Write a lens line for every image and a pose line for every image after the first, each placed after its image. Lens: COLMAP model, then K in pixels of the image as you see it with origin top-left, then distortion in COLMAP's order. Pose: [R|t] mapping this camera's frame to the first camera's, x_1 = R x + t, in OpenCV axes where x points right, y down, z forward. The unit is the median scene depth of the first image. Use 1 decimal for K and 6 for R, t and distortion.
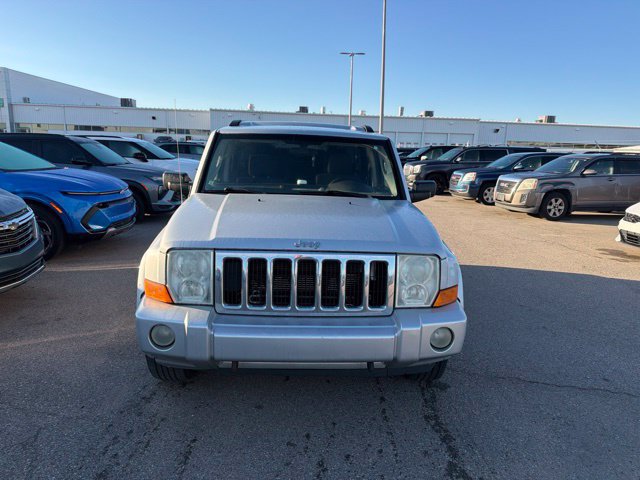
lens RADIAL K [[443.1, 0, 320.7], [0, 443.1, 241.4], [0, 0, 1]] dist [0.058824, -0.074002]
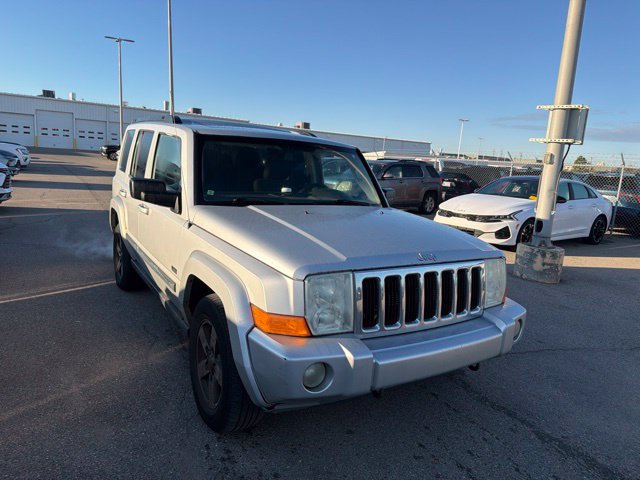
lens RADIAL K [[443.1, 0, 320.7], [0, 443.1, 241.4], [0, 0, 1]] dist [0.058824, -0.074002]
pose [[0.871764, -0.063007, 0.485857, -0.651852], [0.060870, 0.997941, 0.020197, -0.057388], [-0.486130, 0.011967, 0.873805, 0.205629]]
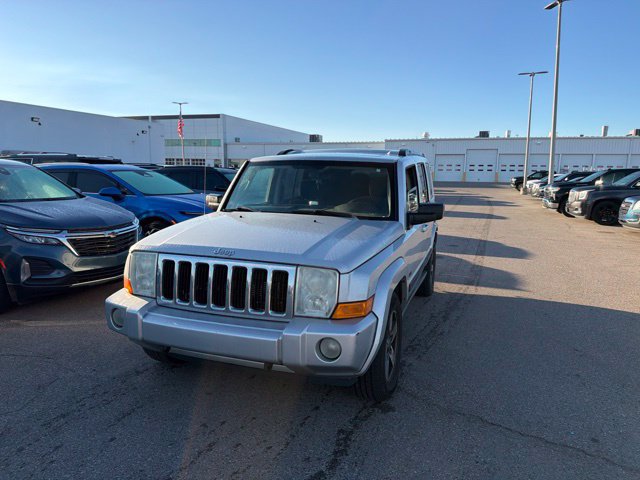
lens RADIAL K [[443.1, 0, 320.7], [0, 443.1, 241.4], [0, 0, 1]] dist [0.058824, -0.074002]
pose [[0.922217, 0.039475, -0.384653, 0.578916], [-0.063016, 0.996819, -0.048785, 0.017328], [0.381504, 0.069230, 0.921771, 0.019532]]
